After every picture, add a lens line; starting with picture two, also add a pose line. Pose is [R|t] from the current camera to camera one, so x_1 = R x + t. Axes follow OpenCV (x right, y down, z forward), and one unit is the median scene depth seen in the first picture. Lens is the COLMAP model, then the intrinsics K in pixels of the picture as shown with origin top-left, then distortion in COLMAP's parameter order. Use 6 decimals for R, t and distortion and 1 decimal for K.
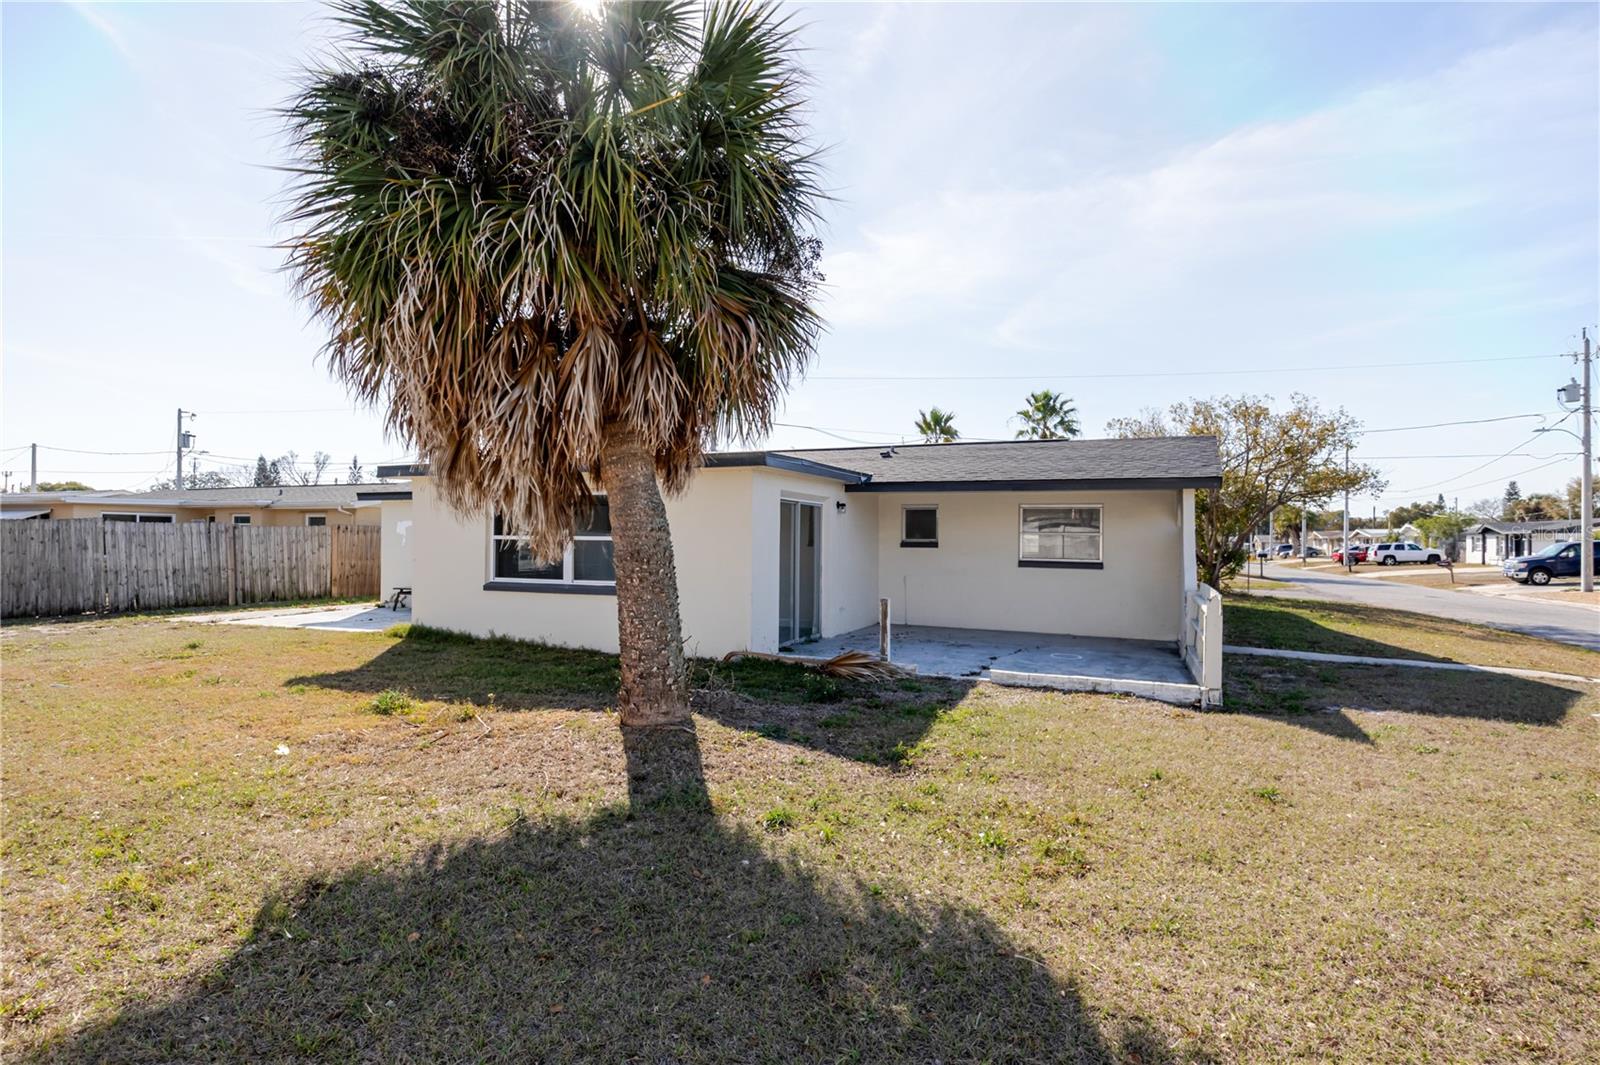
lens RADIAL K [[807.5, 0, 807.9], [0, 807.5, 530.7], [0, 0, 1]] dist [-0.005600, 0.000432]
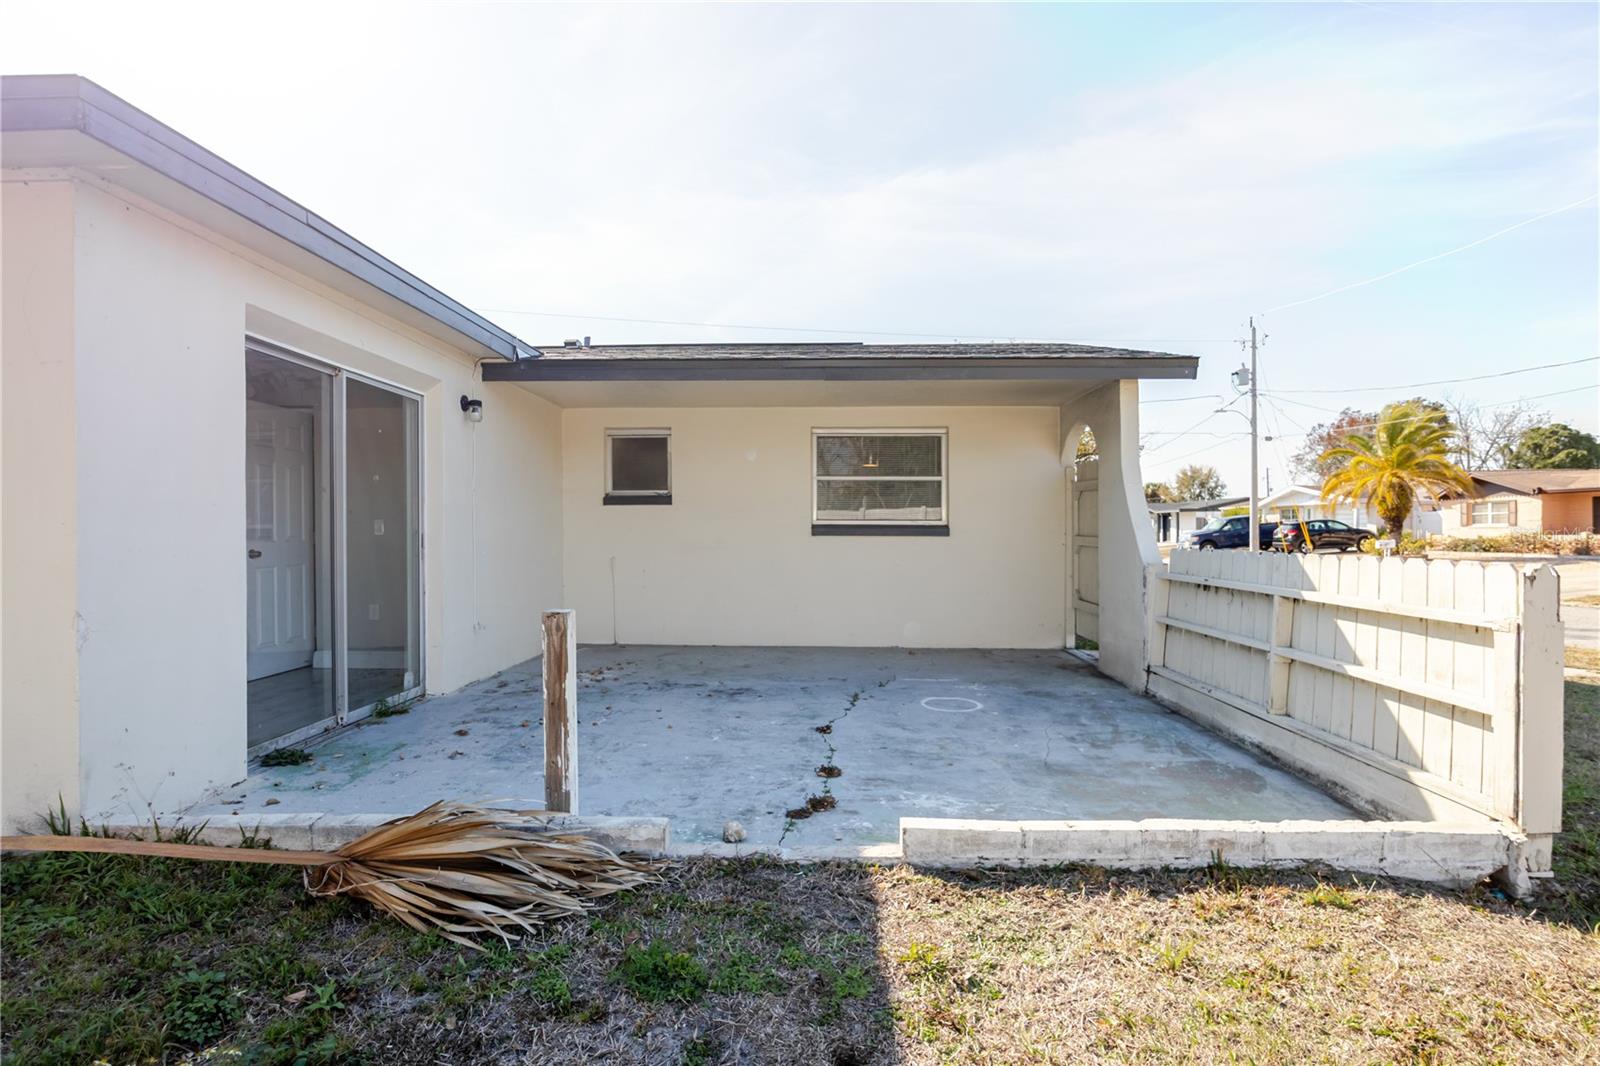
lens RADIAL K [[807.5, 0, 809.0], [0, 807.5, 534.7], [0, 0, 1]] dist [-0.005600, 0.000432]
pose [[0.932955, -0.013273, 0.359747, 0.052715], [0.006911, 0.999796, 0.018965, 0.035518], [-0.359926, -0.015207, 0.932857, 0.485126]]
